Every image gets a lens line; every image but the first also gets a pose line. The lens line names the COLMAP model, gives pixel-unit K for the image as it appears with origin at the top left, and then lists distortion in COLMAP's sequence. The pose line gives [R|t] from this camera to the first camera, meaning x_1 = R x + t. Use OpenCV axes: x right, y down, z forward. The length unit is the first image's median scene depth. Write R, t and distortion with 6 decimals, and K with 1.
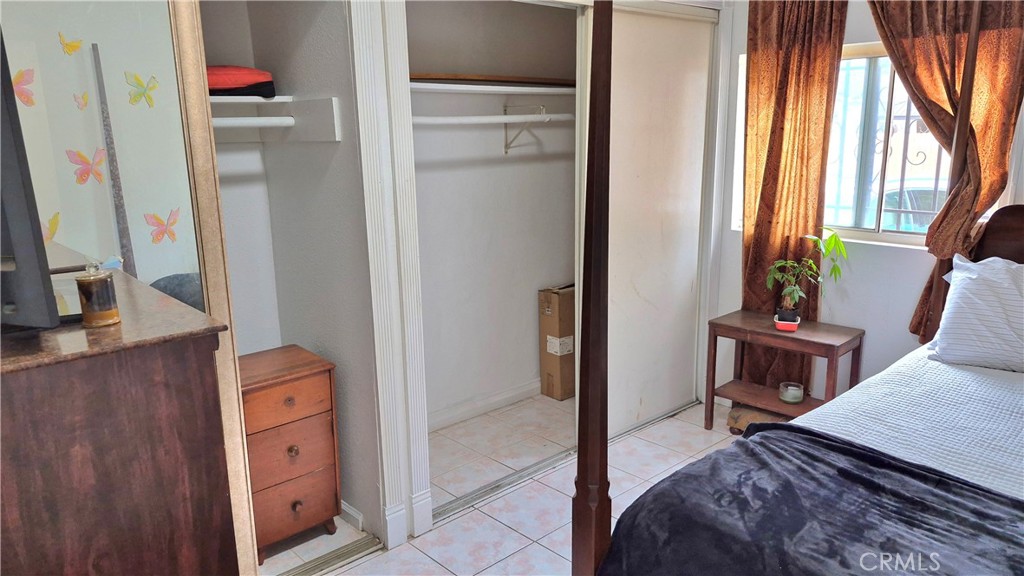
lens RADIAL K [[708.3, 0, 506.1], [0, 708.3, 293.4], [0, 0, 1]] dist [0.090397, -0.103885]
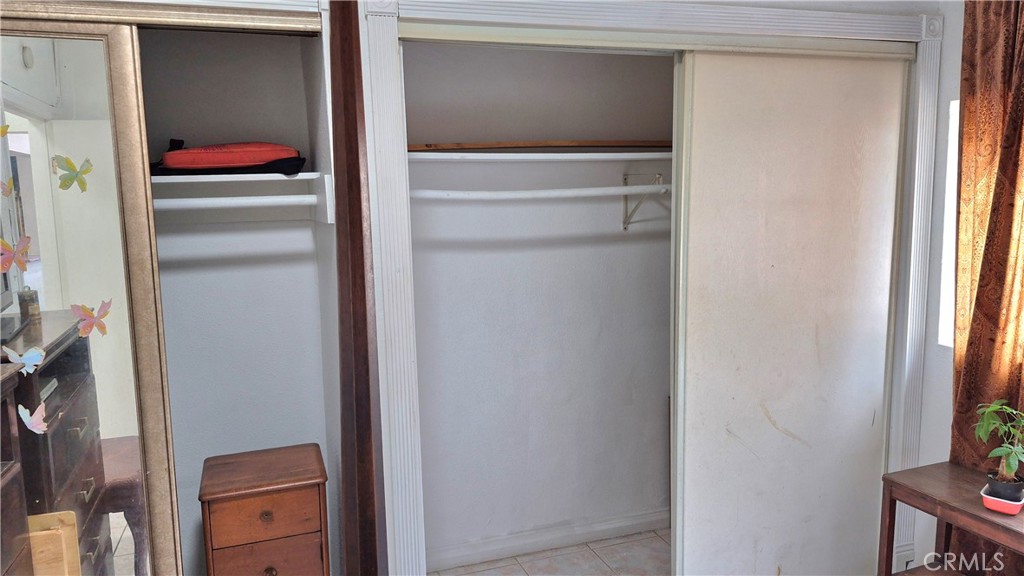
lens RADIAL K [[708.3, 0, 509.6], [0, 708.3, 292.5], [0, 0, 1]] dist [0.090397, -0.103885]
pose [[0.923351, 0.052815, -0.380306, 0.211582], [-0.083188, 0.994485, -0.063864, -0.065022], [0.374836, 0.090606, 0.922653, 0.204830]]
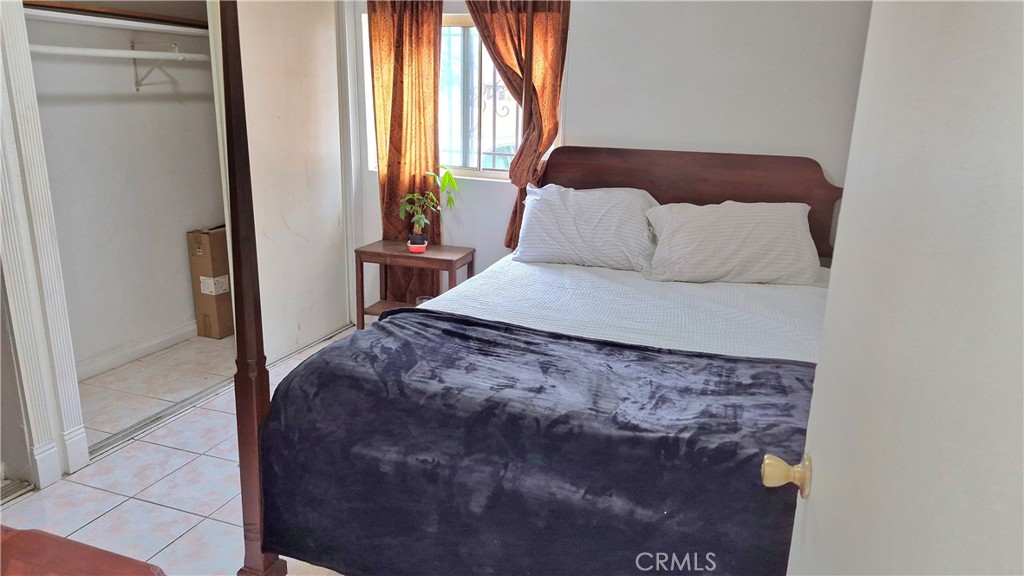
lens RADIAL K [[708.3, 0, 505.6], [0, 708.3, 286.7], [0, 0, 1]] dist [0.090397, -0.103885]
pose [[0.892130, -0.077863, 0.445019, -0.011565], [0.059324, 0.996697, 0.055461, 0.050388], [-0.447868, -0.023078, 0.893802, -0.131249]]
